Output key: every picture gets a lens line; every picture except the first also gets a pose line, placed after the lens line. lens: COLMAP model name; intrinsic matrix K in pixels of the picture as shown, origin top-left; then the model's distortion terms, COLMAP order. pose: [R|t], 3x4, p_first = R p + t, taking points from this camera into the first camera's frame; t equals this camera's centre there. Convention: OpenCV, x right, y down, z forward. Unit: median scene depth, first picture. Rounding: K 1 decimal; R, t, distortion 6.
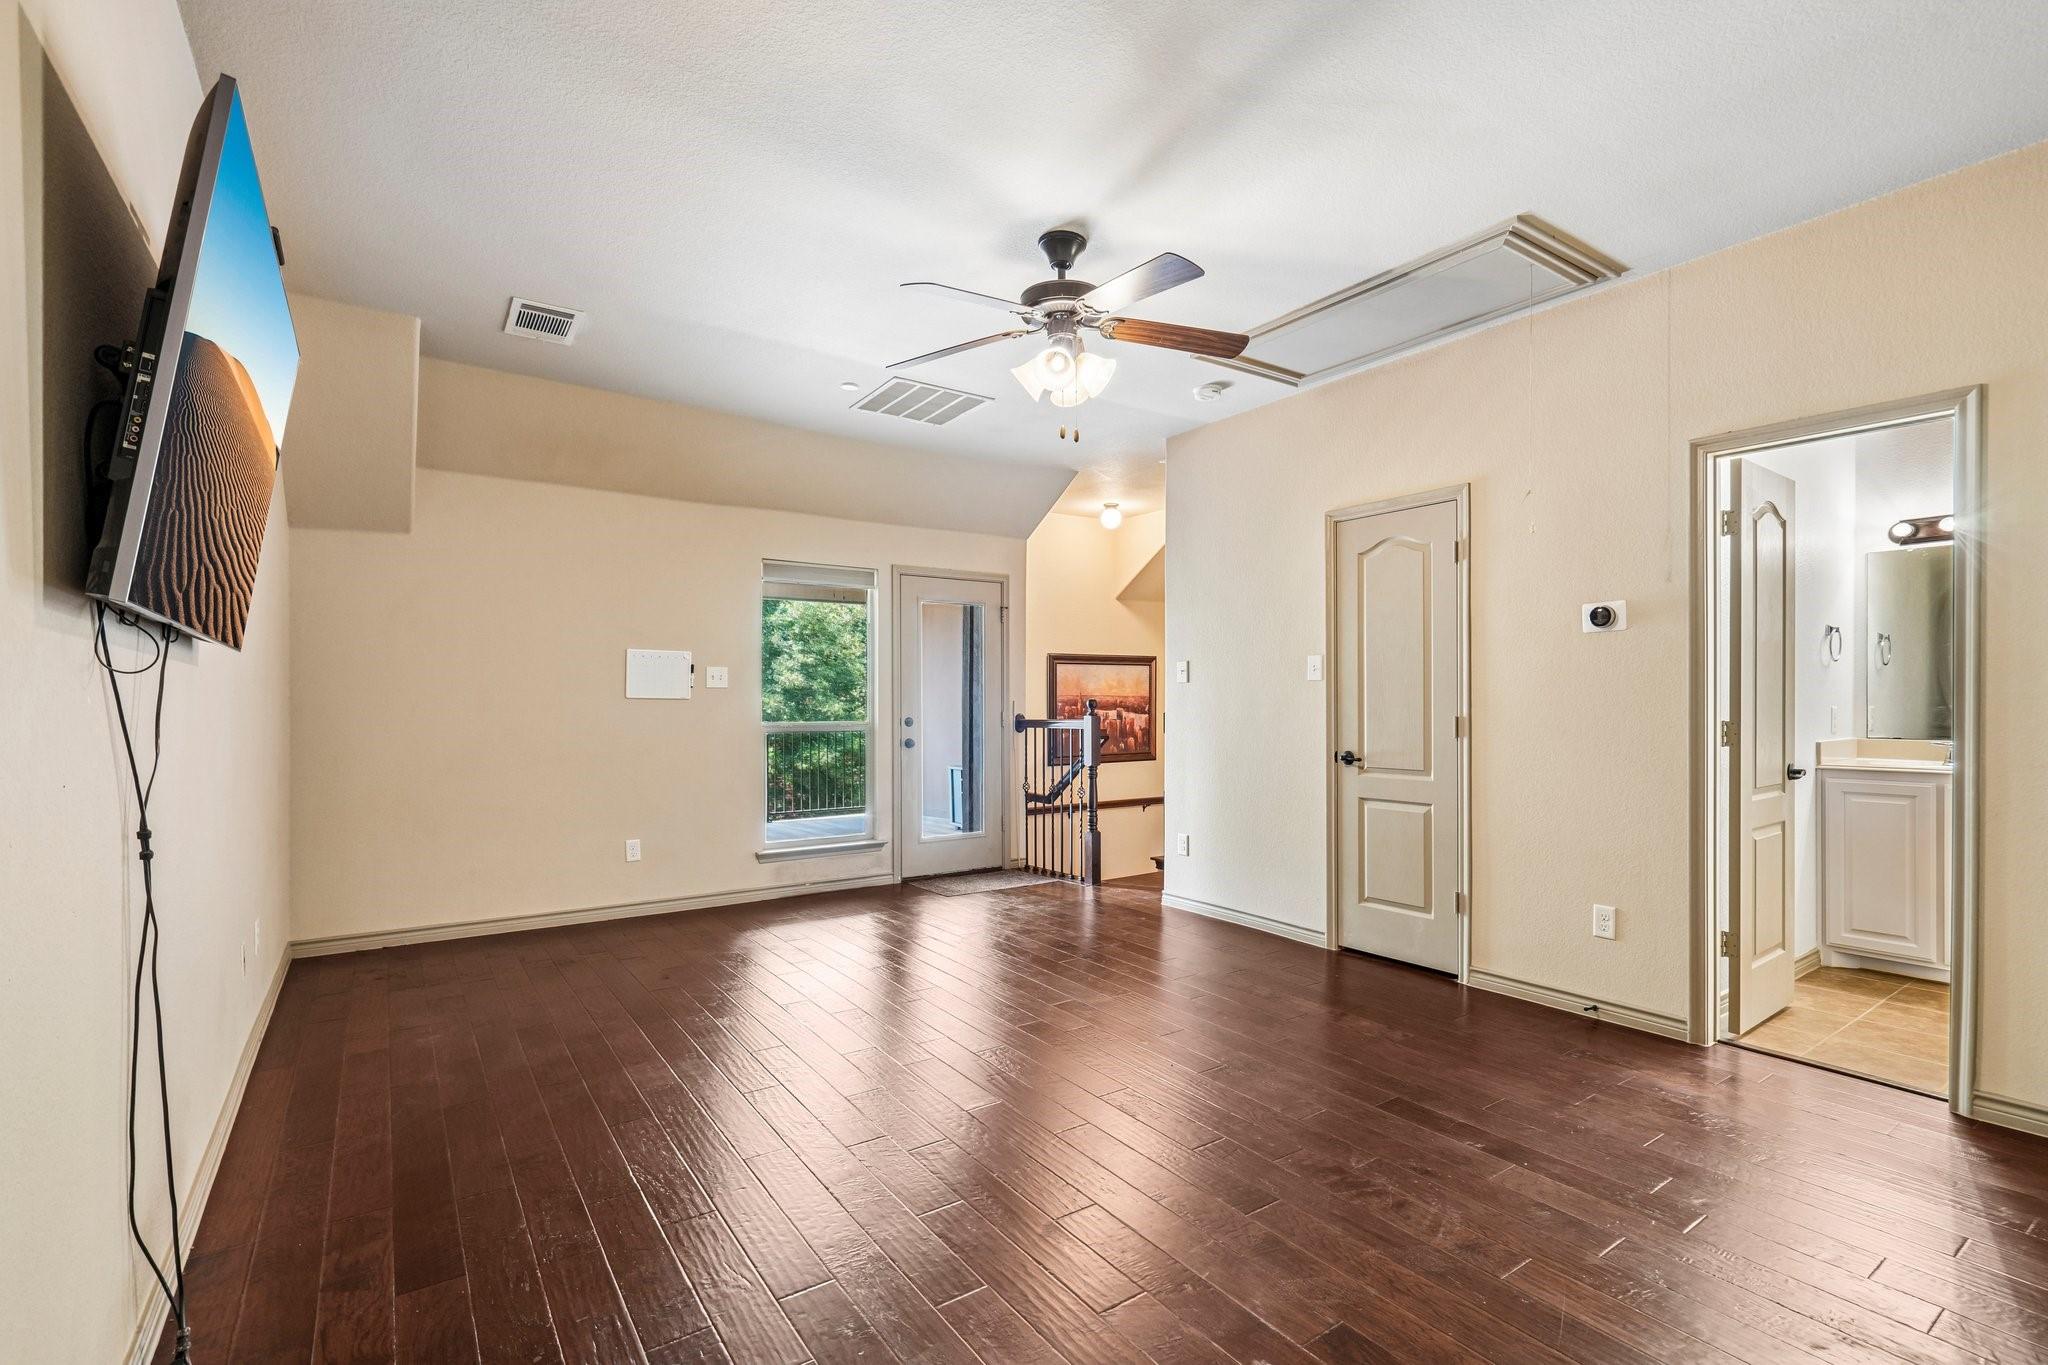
lens RADIAL K [[941.2, 0, 1030.6], [0, 941.2, 692.2], [0, 0, 1]] dist [-0.003247, 0.001145]
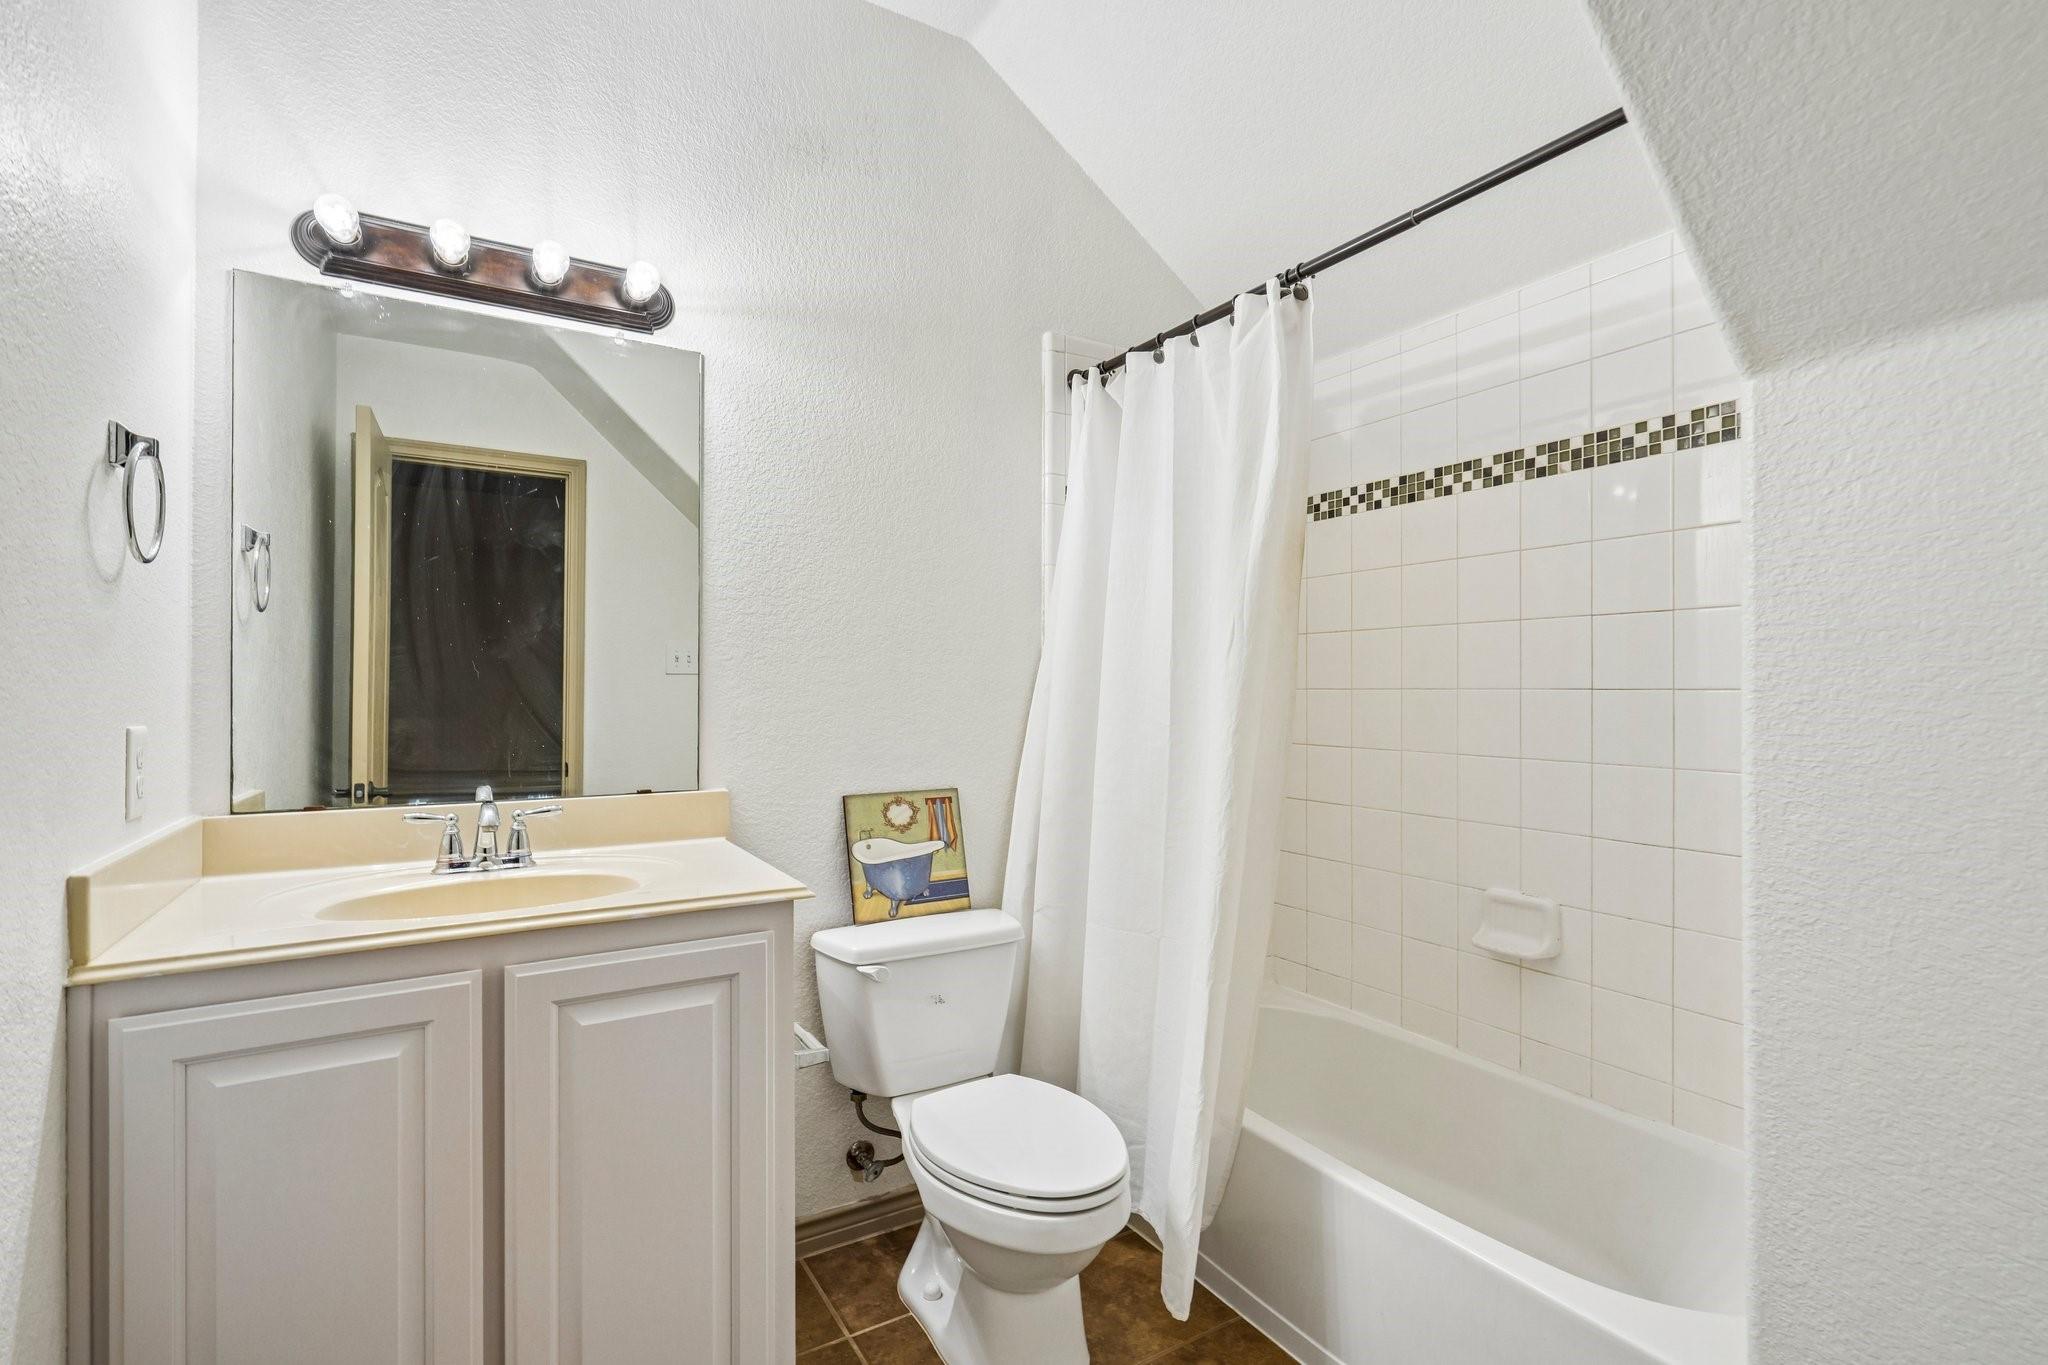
lens RADIAL K [[941.2, 0, 1018.4], [0, 941.2, 694.1], [0, 0, 1]] dist [-0.003247, 0.001145]
pose [[0.073381, 0.016047, 0.997175, 0.591089], [0.002460, 0.999865, -0.016272, 0.012248], [-0.997301, 0.003647, 0.073332, 0.711953]]
